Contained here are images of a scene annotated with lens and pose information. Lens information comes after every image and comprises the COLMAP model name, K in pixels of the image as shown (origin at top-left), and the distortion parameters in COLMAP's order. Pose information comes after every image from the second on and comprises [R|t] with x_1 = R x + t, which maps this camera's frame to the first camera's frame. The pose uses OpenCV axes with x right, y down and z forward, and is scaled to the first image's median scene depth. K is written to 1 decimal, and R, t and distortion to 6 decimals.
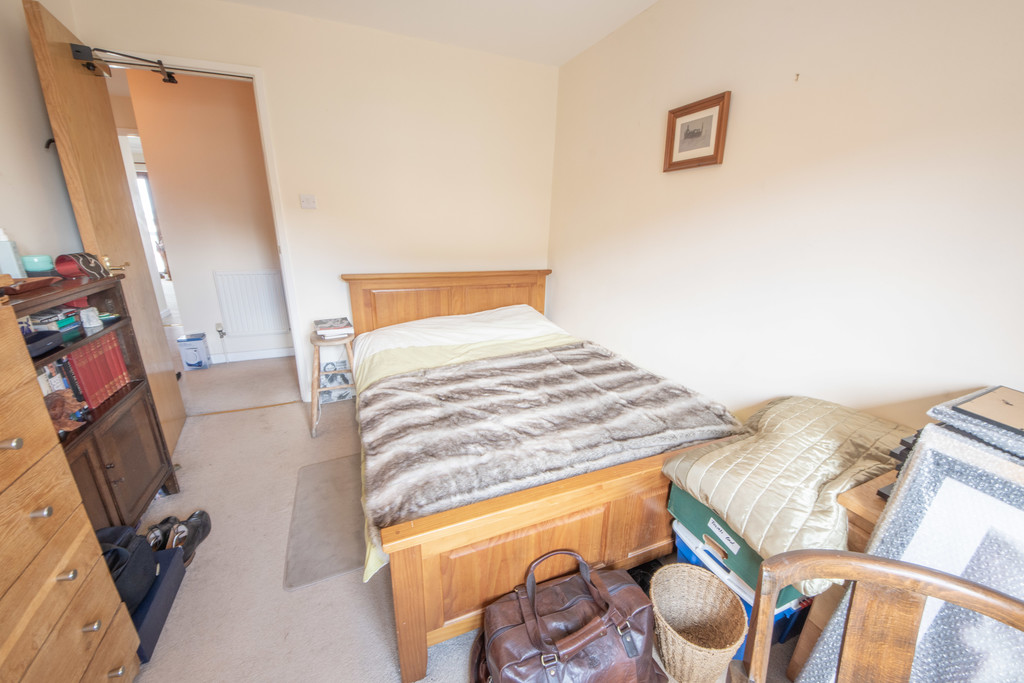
lens RADIAL K [[383.4, 0, 512.0], [0, 383.4, 341.5], [0, 0, 1]] dist [0.046306, -0.028944]
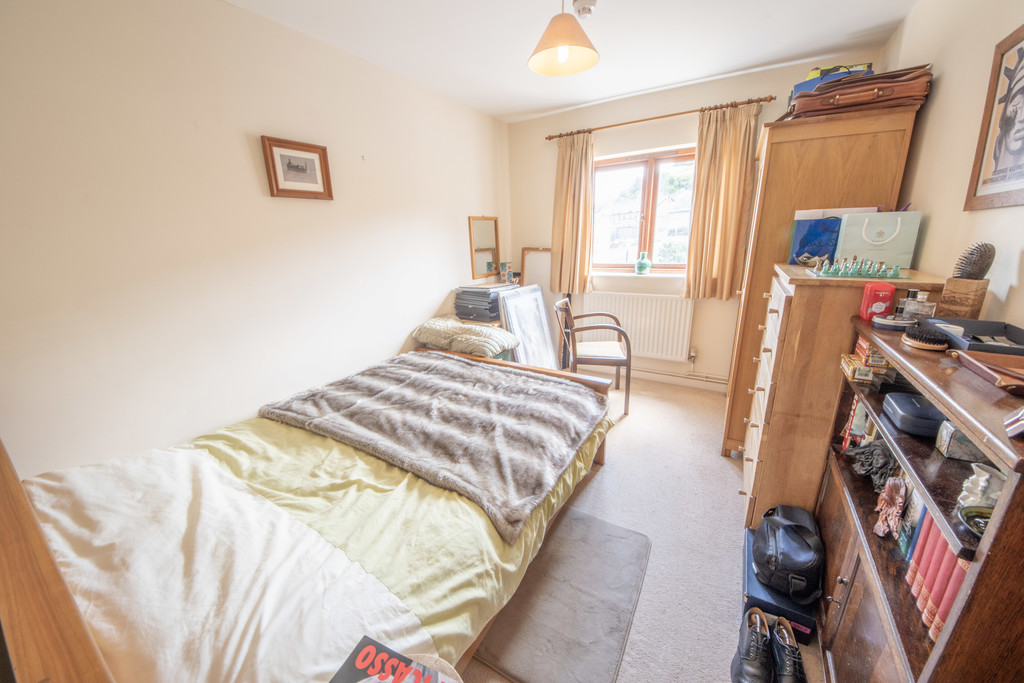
lens RADIAL K [[383.4, 0, 512.0], [0, 383.4, 341.5], [0, 0, 1]] dist [0.046306, -0.028944]
pose [[-0.595455, -0.238143, 0.767281, -0.850112], [0.249950, 0.852743, 0.458644, -0.446819], [-0.763517, 0.464884, -0.448246, 1.208429]]
